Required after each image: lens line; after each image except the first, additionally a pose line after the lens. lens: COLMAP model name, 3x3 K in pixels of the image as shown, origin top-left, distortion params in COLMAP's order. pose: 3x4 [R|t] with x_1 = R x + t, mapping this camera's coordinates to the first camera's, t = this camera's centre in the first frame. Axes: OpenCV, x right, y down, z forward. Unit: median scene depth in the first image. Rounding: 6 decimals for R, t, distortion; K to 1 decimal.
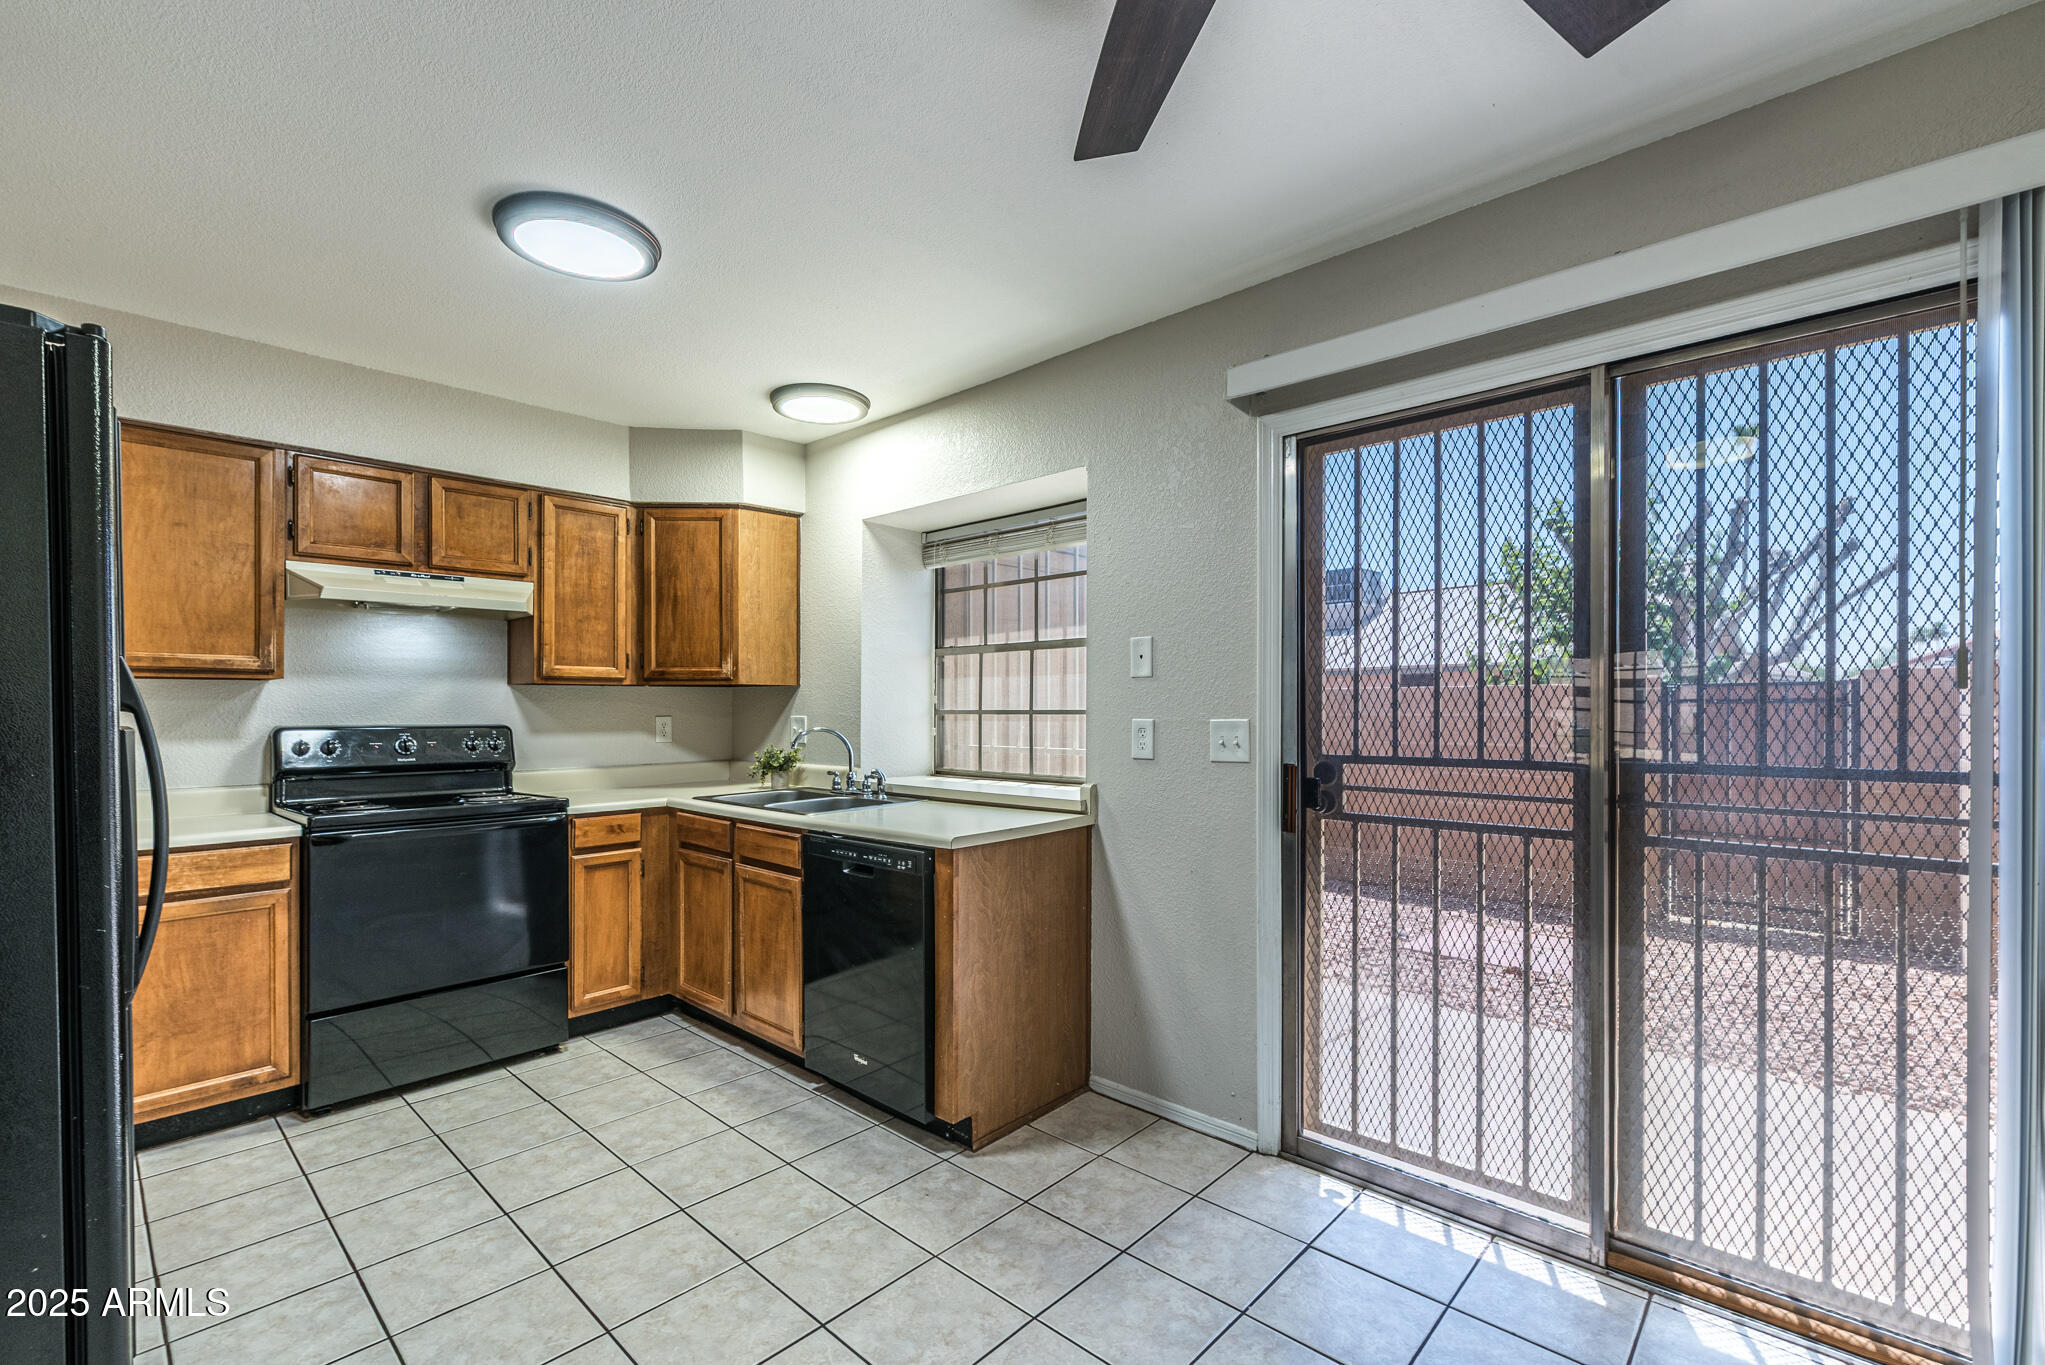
lens RADIAL K [[885.2, 0, 1027.0], [0, 885.2, 699.7], [0, 0, 1]] dist [0.000907, -0.001019]
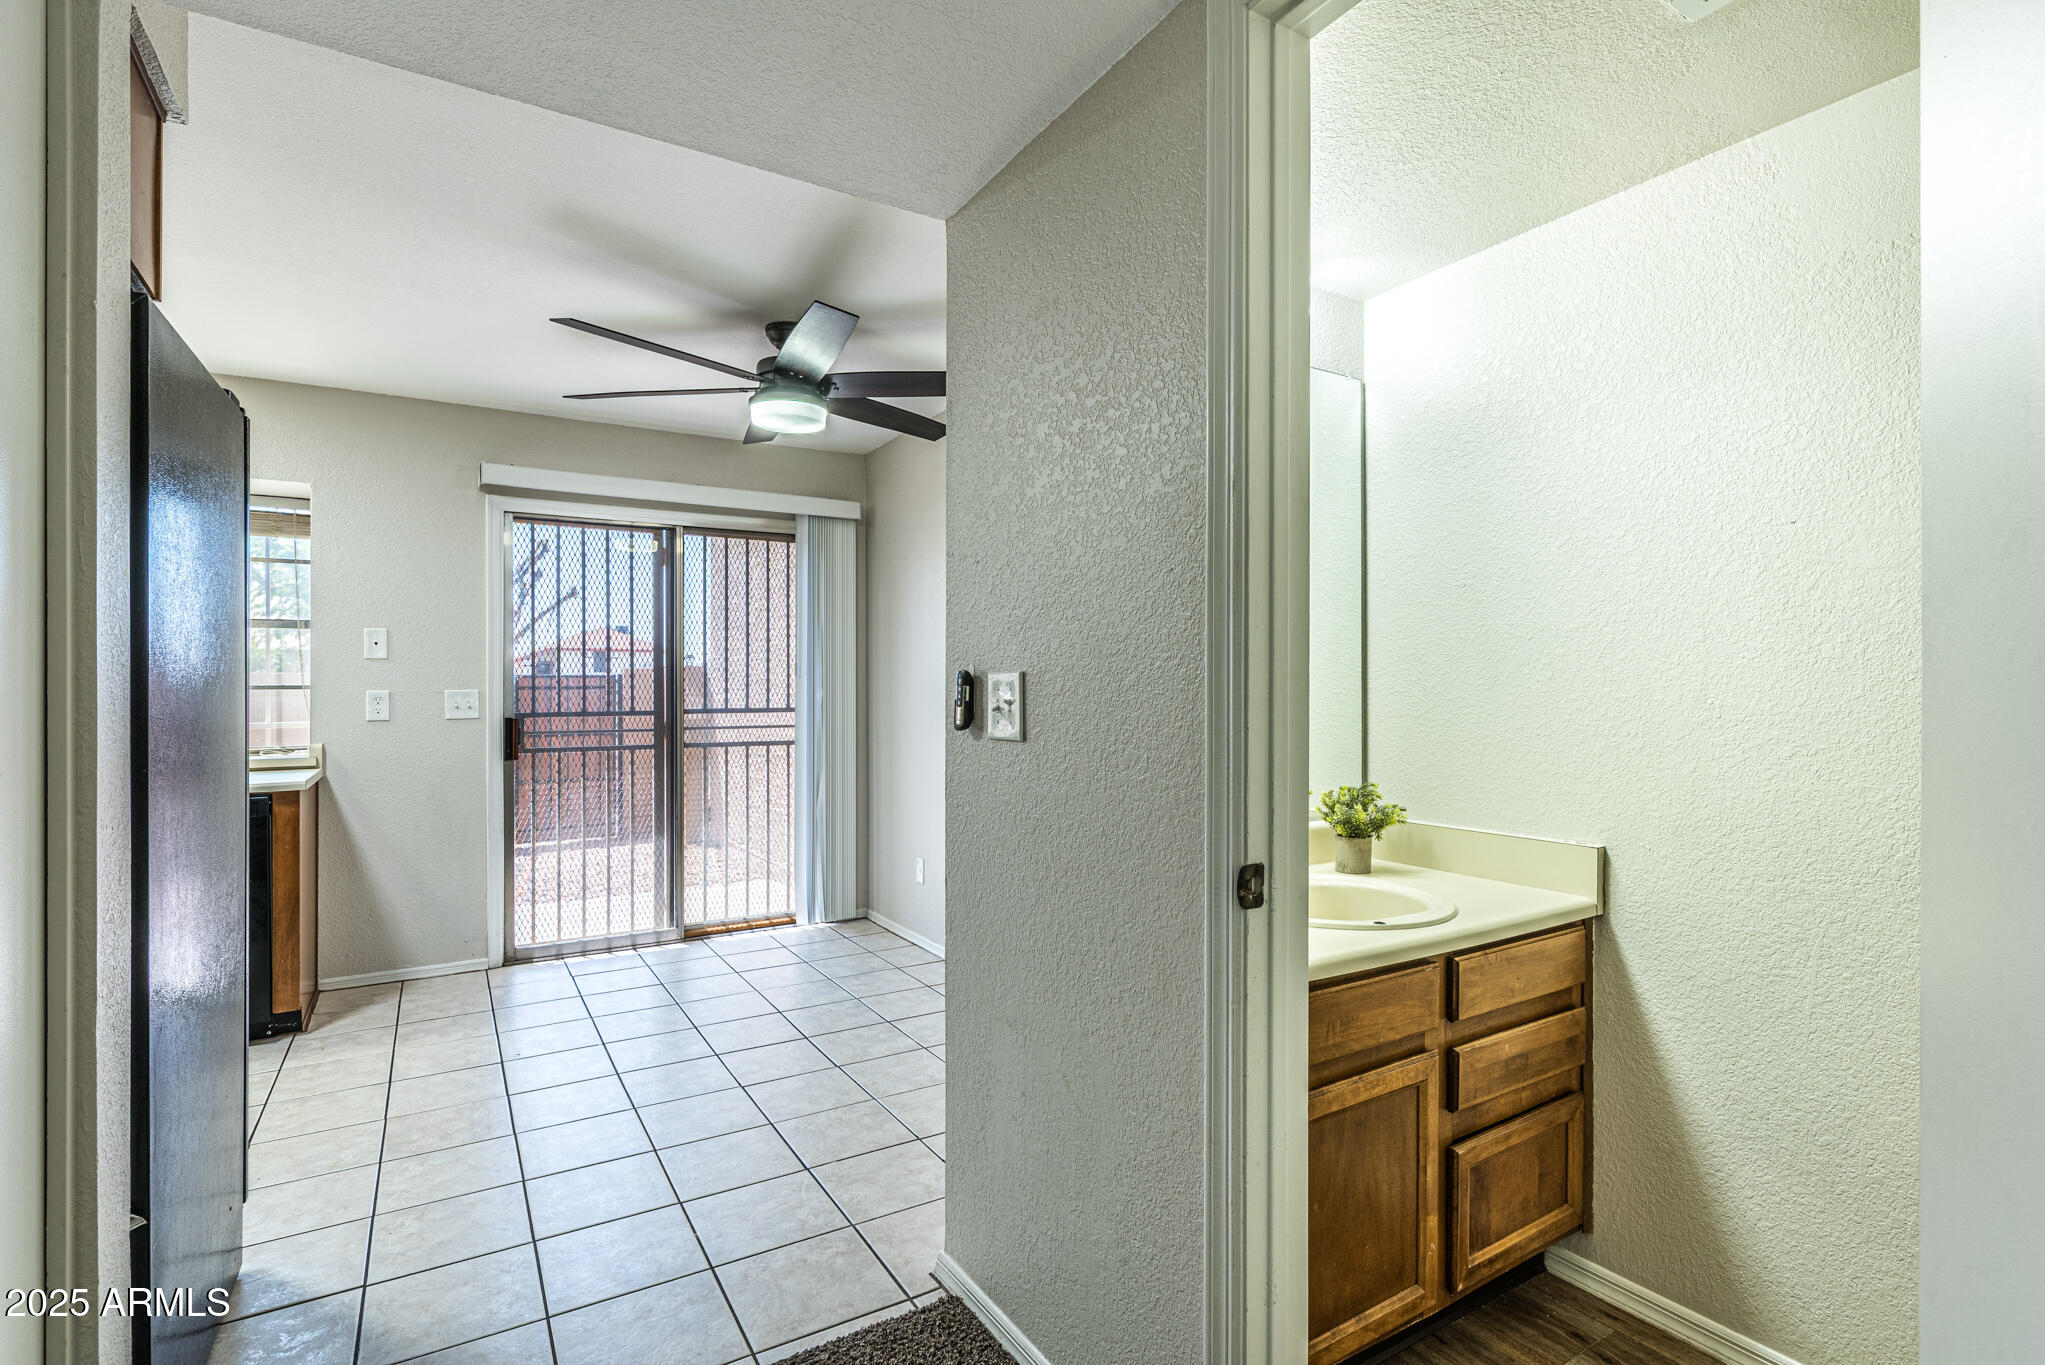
lens RADIAL K [[979.9, 0, 1024.6], [0, 979.9, 697.6], [0, 0, 1]] dist [0.010840, 0.000615]
pose [[0.267569, 0.001427, 0.963538, -1.140042], [-0.000709, 0.999999, -0.001284, 0.036650], [-0.963538, -0.000340, 0.267570, -0.361873]]
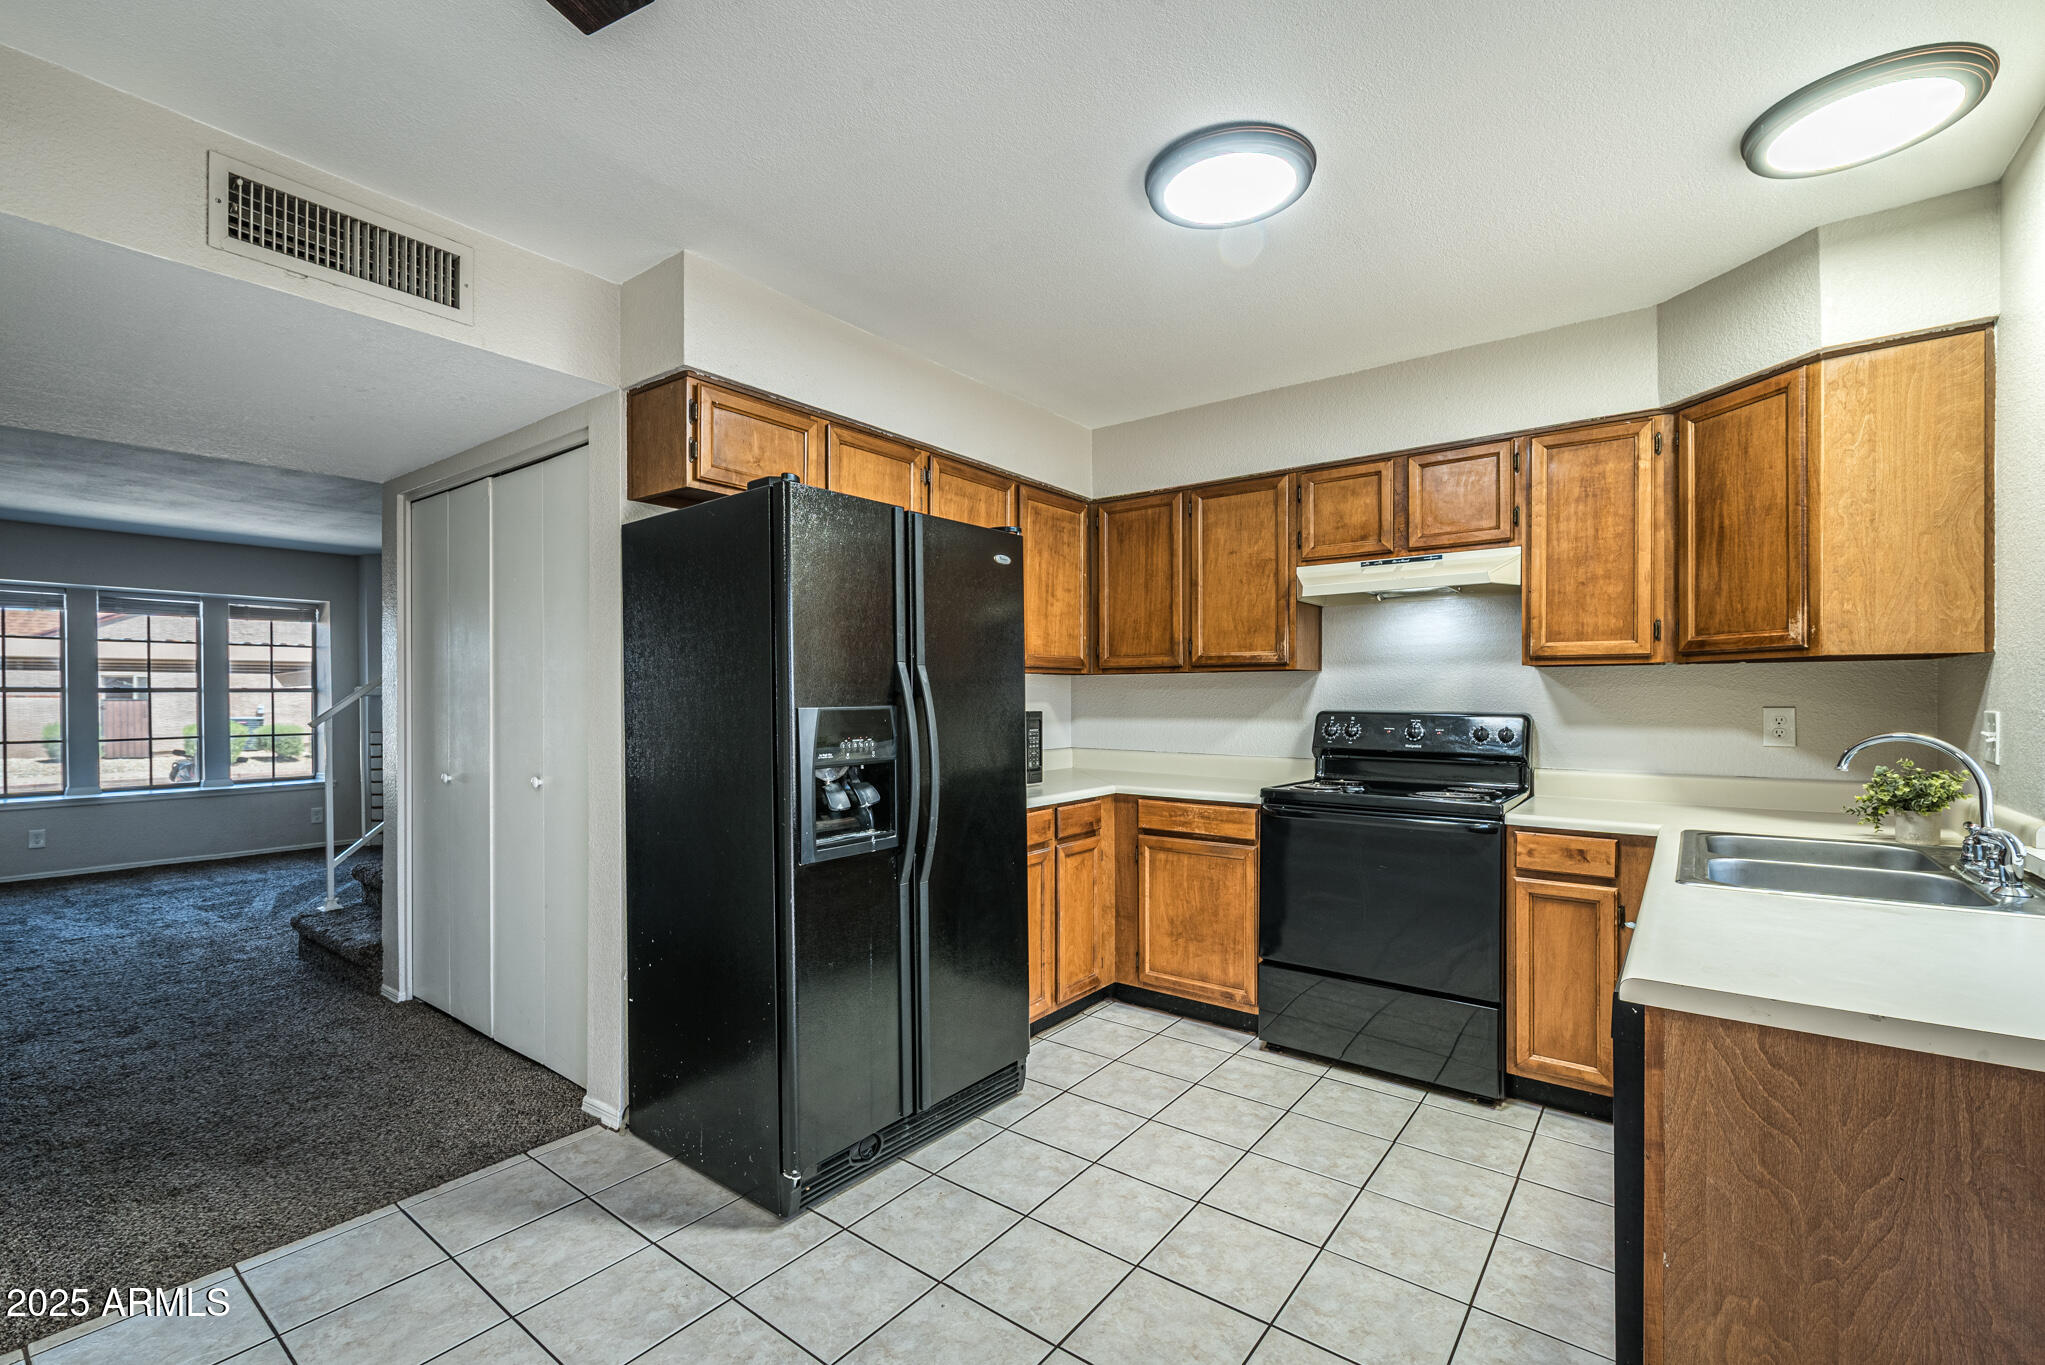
lens RADIAL K [[885.2, 0, 1018.9], [0, 885.2, 694.9], [0, 0, 1]] dist [0.000907, -0.001019]
pose [[0.086921, 0.001934, -0.996213, 0.268723], [0.007692, 0.999967, 0.002612, 0.003981], [0.996185, -0.007889, 0.086904, 0.497711]]
